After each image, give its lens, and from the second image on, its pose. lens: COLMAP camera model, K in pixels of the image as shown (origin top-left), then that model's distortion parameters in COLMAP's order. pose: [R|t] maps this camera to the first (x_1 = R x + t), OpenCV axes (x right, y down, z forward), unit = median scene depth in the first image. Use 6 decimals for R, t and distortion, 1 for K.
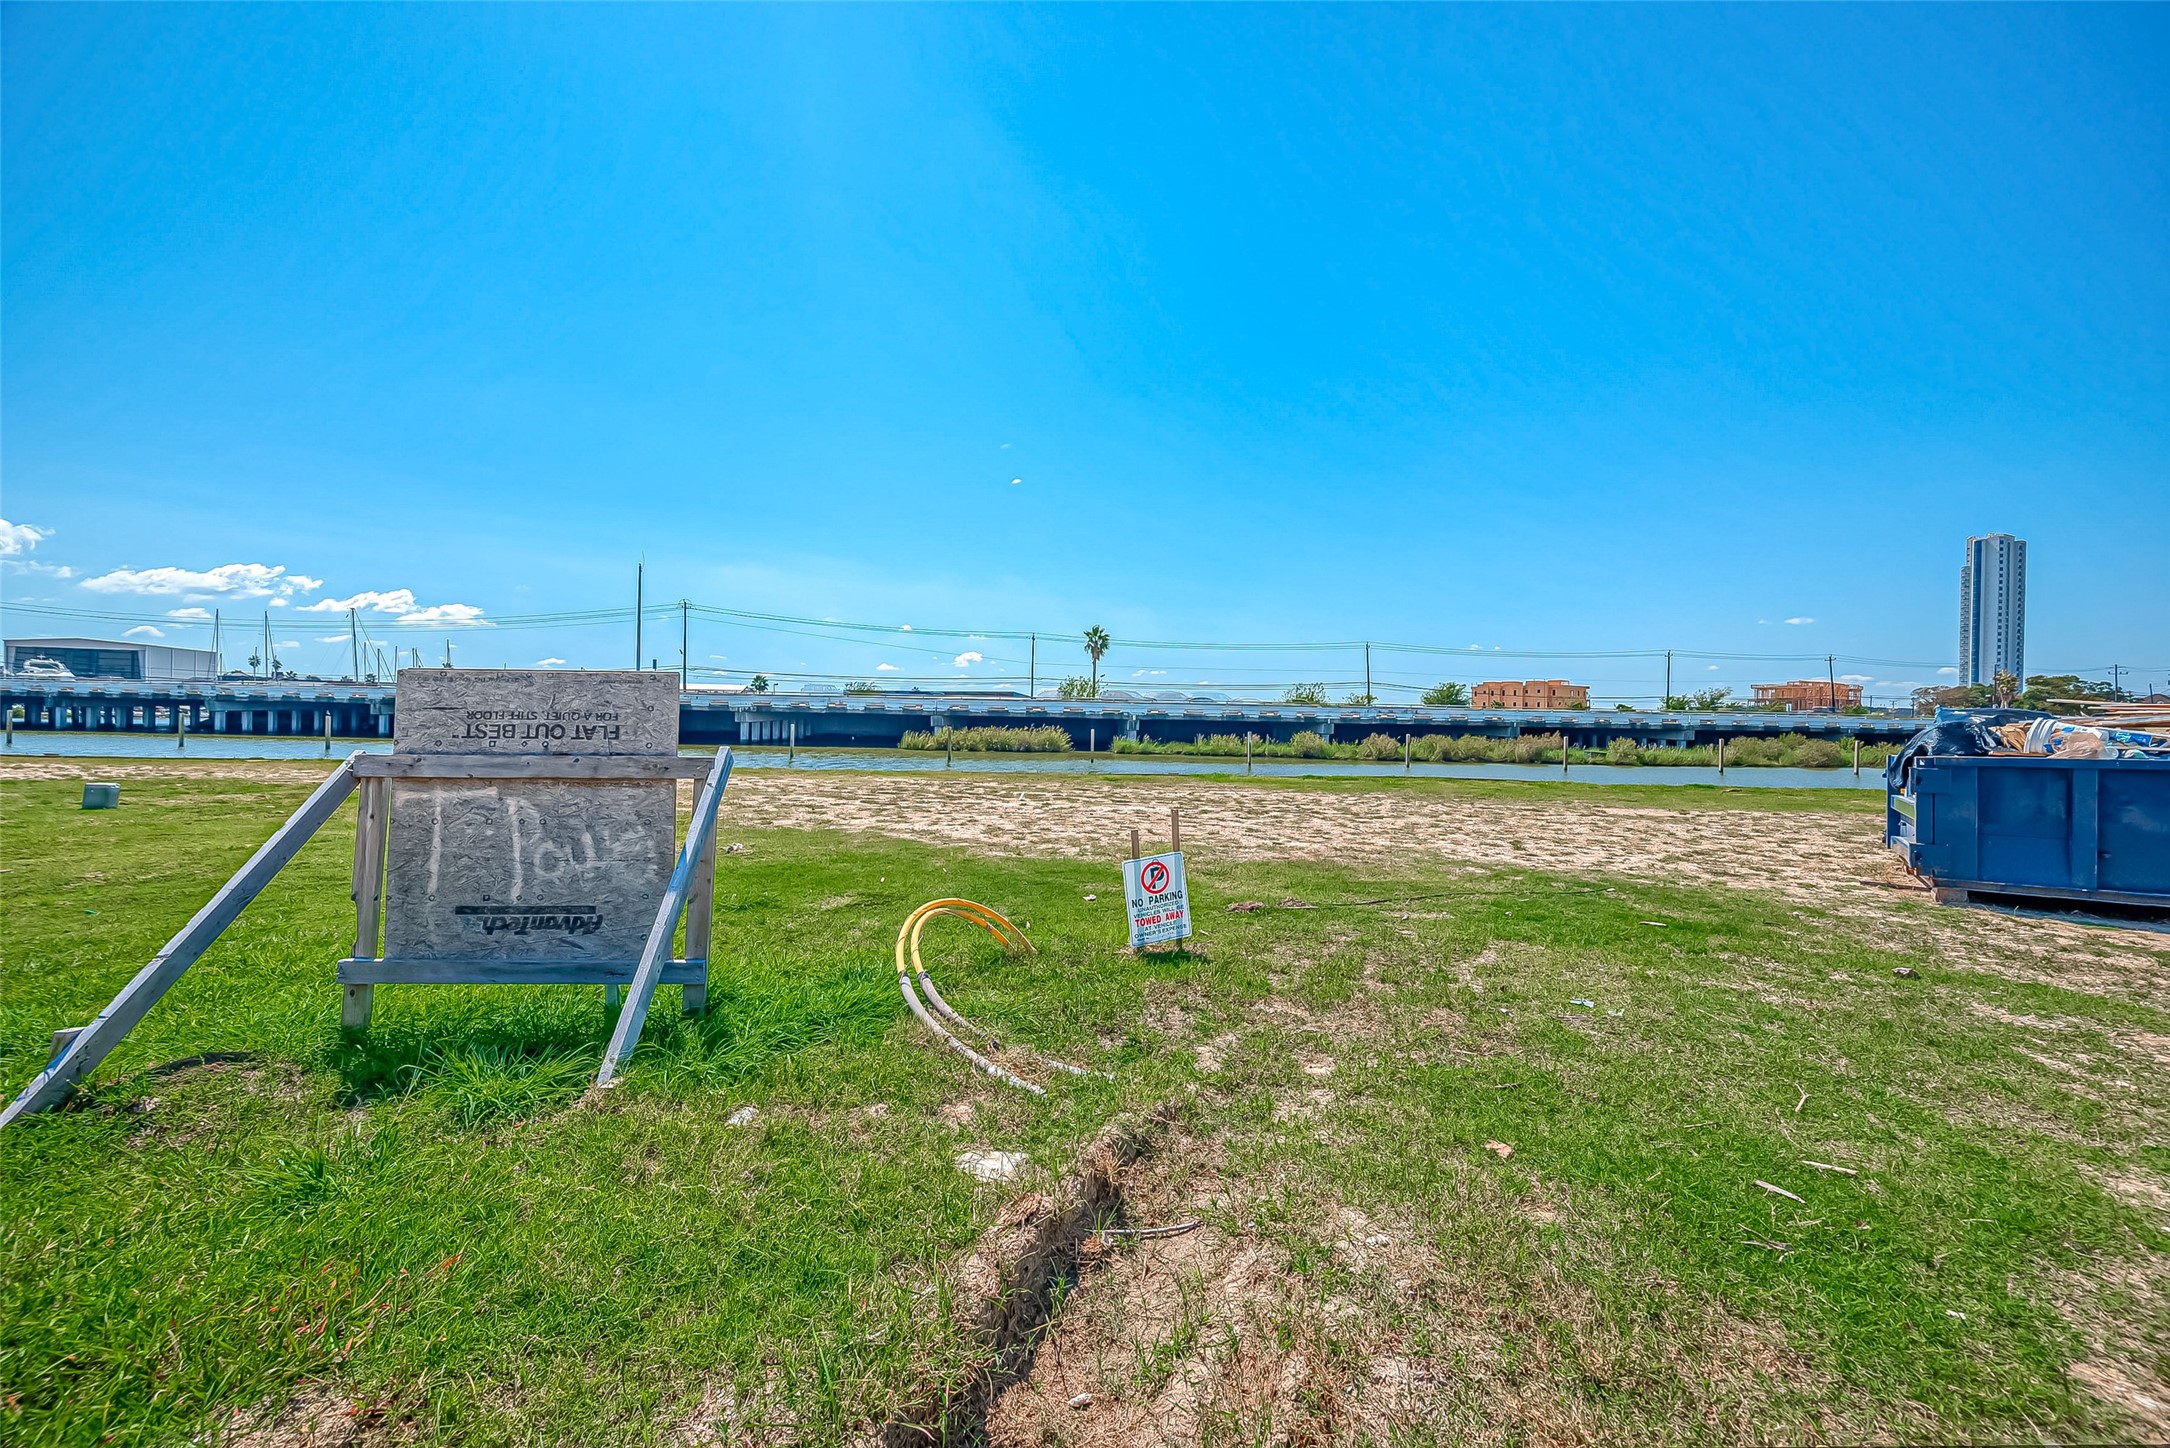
lens RADIAL K [[841.4, 0, 1088.6], [0, 841.4, 718.0], [0, 0, 1]] dist [0.000922, 0.000016]
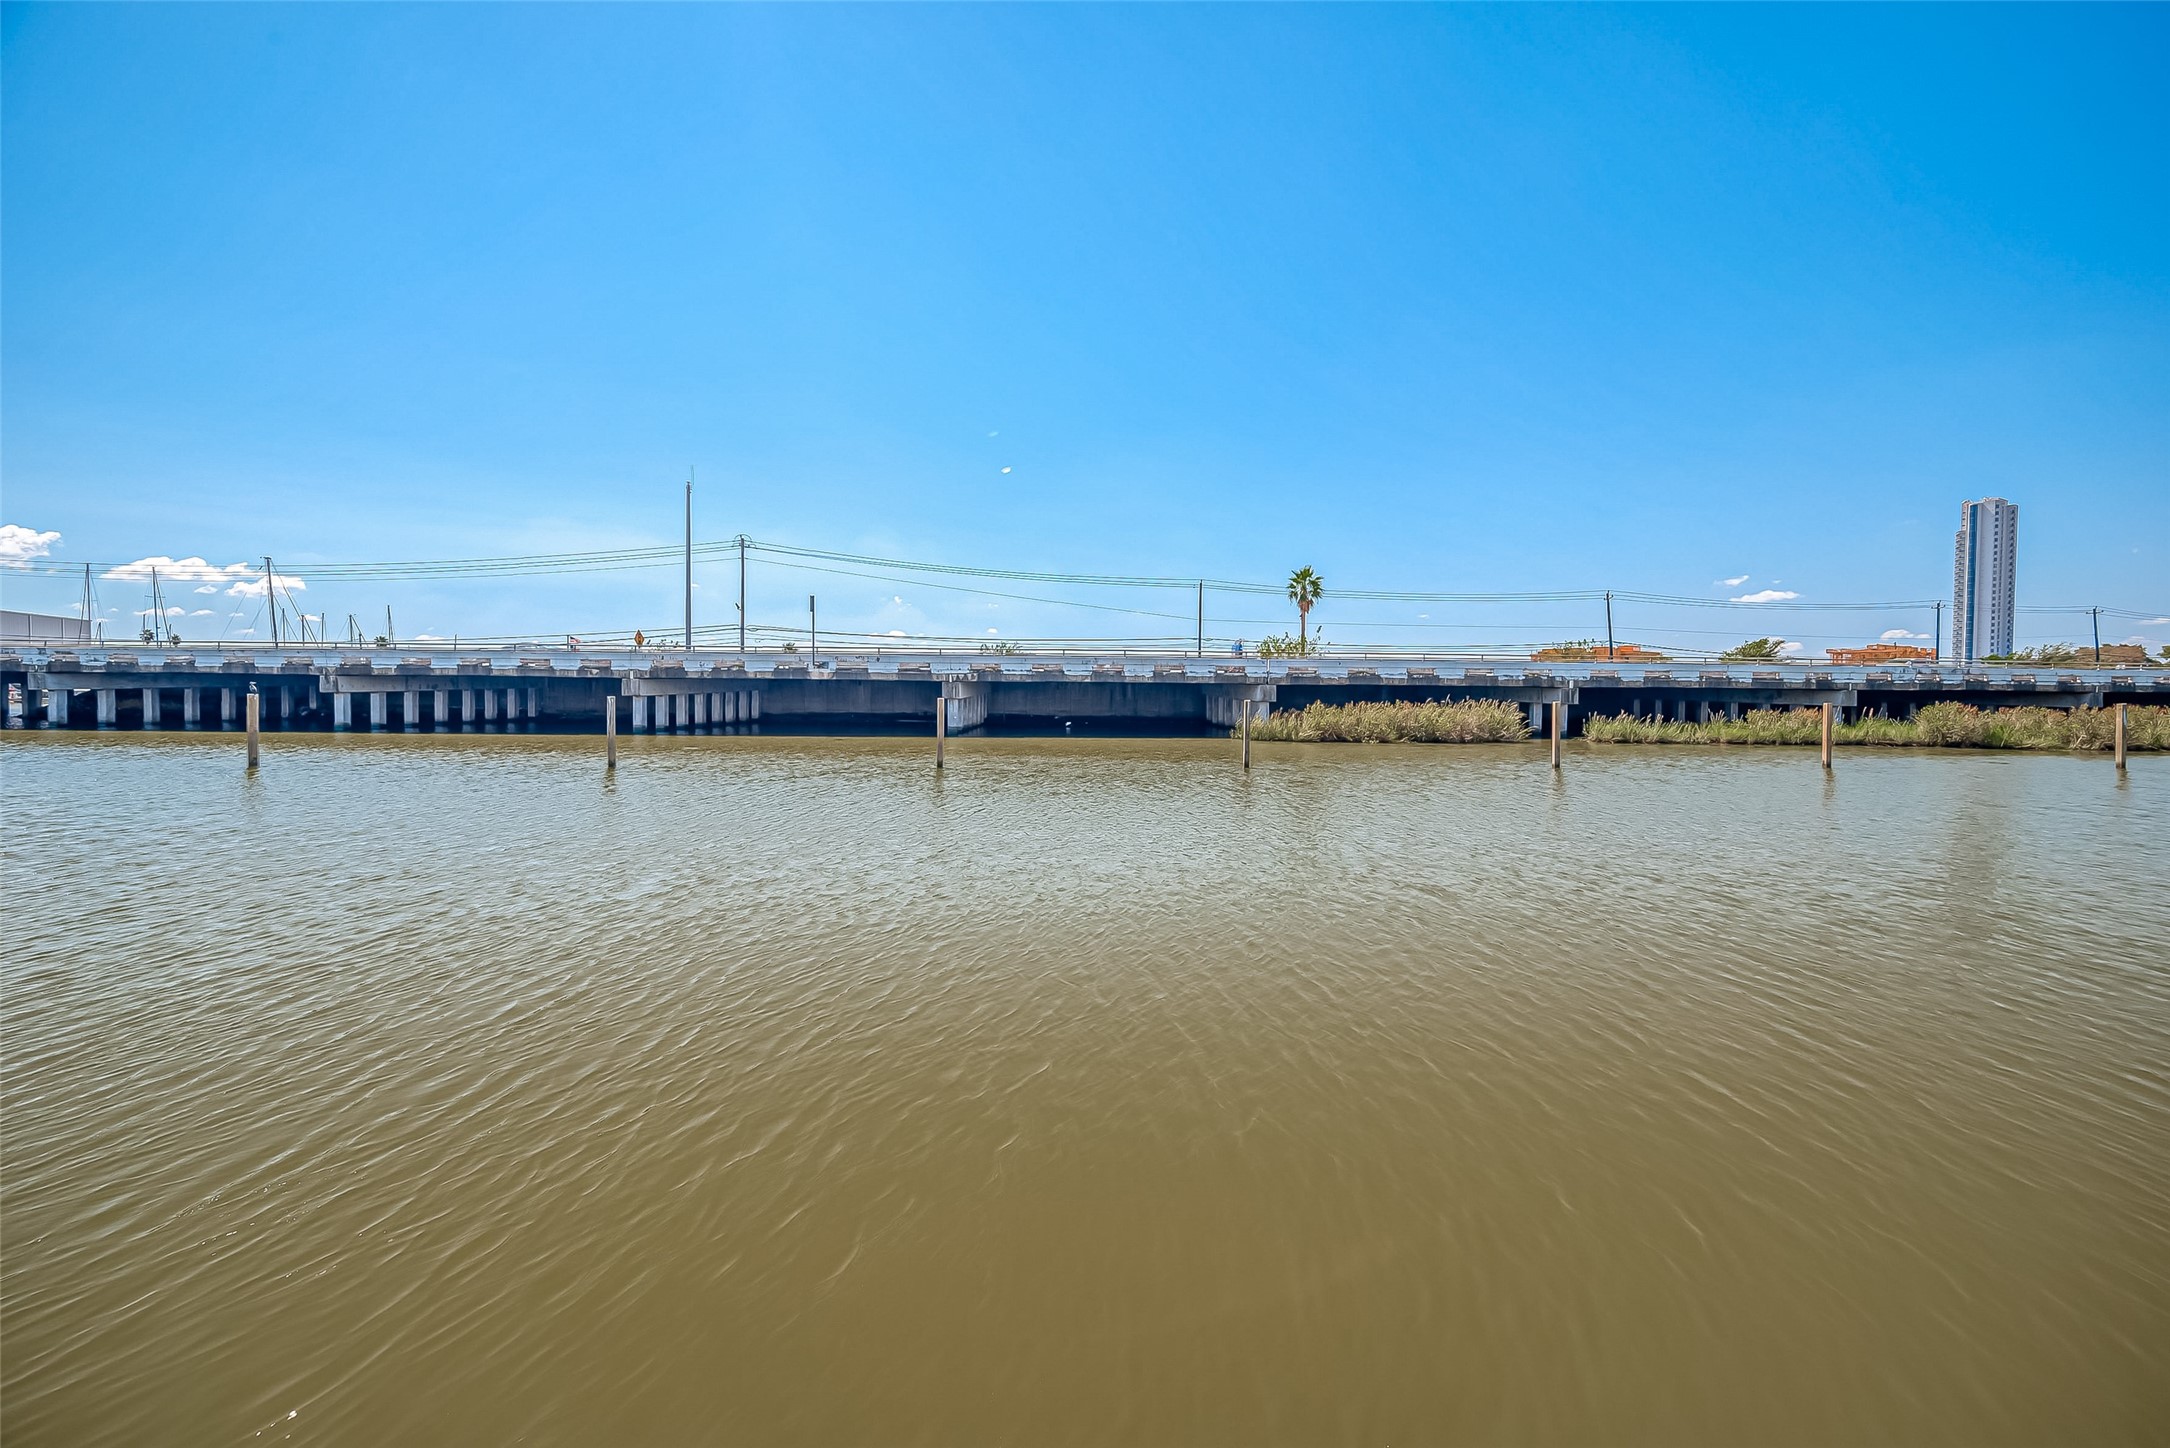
lens RADIAL K [[855.1, 0, 1087.0], [0, 855.1, 719.7], [0, 0, 1]] dist [-0.000042, -0.000004]
pose [[0.998735, -0.011930, 0.048855, -0.317670], [0.010424, 0.999466, 0.030967, 0.001630], [-0.049198, -0.030418, 0.998326, 0.342829]]
